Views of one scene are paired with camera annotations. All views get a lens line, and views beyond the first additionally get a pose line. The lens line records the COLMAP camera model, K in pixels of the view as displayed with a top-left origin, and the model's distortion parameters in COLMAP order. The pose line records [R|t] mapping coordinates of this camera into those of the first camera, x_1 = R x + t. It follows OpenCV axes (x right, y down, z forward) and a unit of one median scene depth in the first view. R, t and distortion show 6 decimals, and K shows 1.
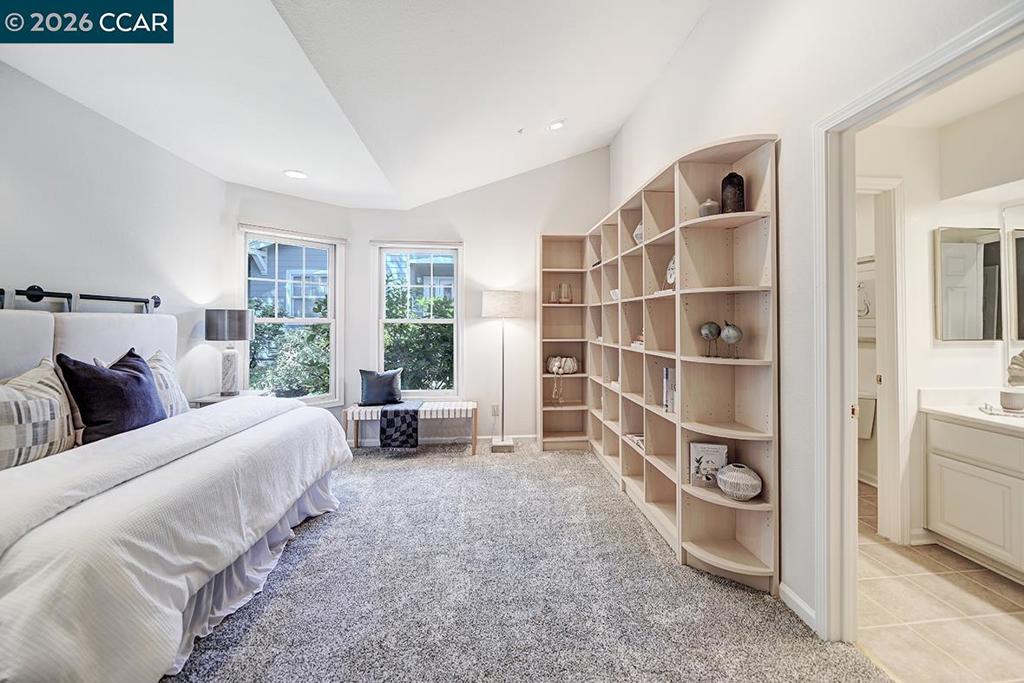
lens RADIAL K [[433.3, 0, 517.3], [0, 433.3, 310.1], [0, 0, 1]] dist [-0.010450, -0.000002]
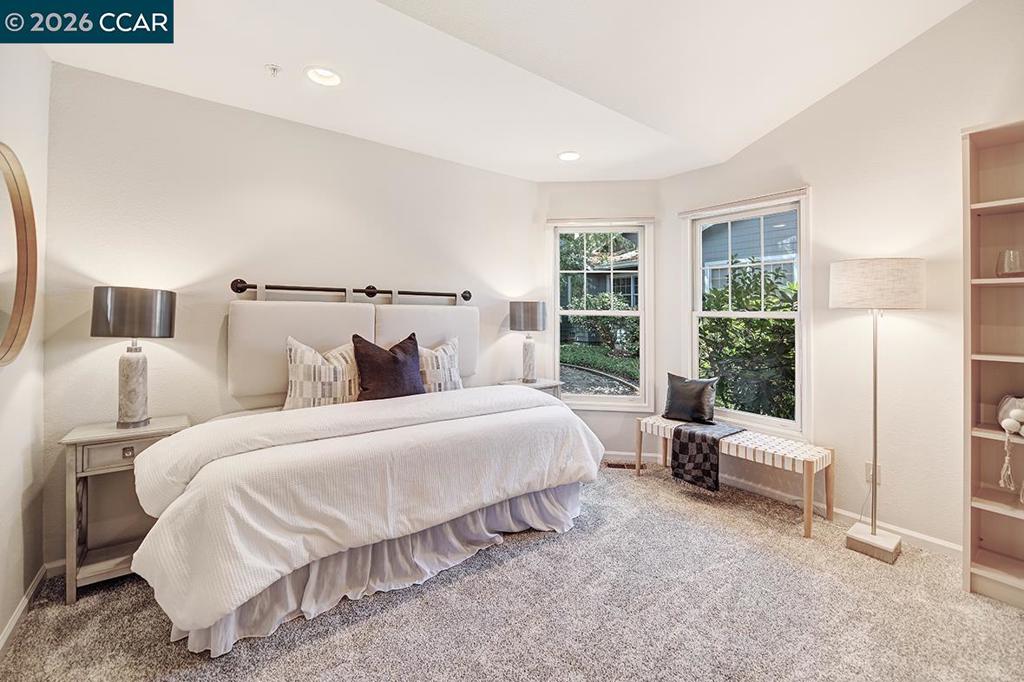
lens RADIAL K [[433.3, 0, 517.3], [0, 433.3, 309.6], [0, 0, 1]] dist [-0.010450, -0.000002]
pose [[0.539901, -0.002489, -0.841725, 0.198830], [0.011132, 0.999929, 0.004184, 0.012317], [0.841655, -0.011629, 0.539891, 0.366459]]
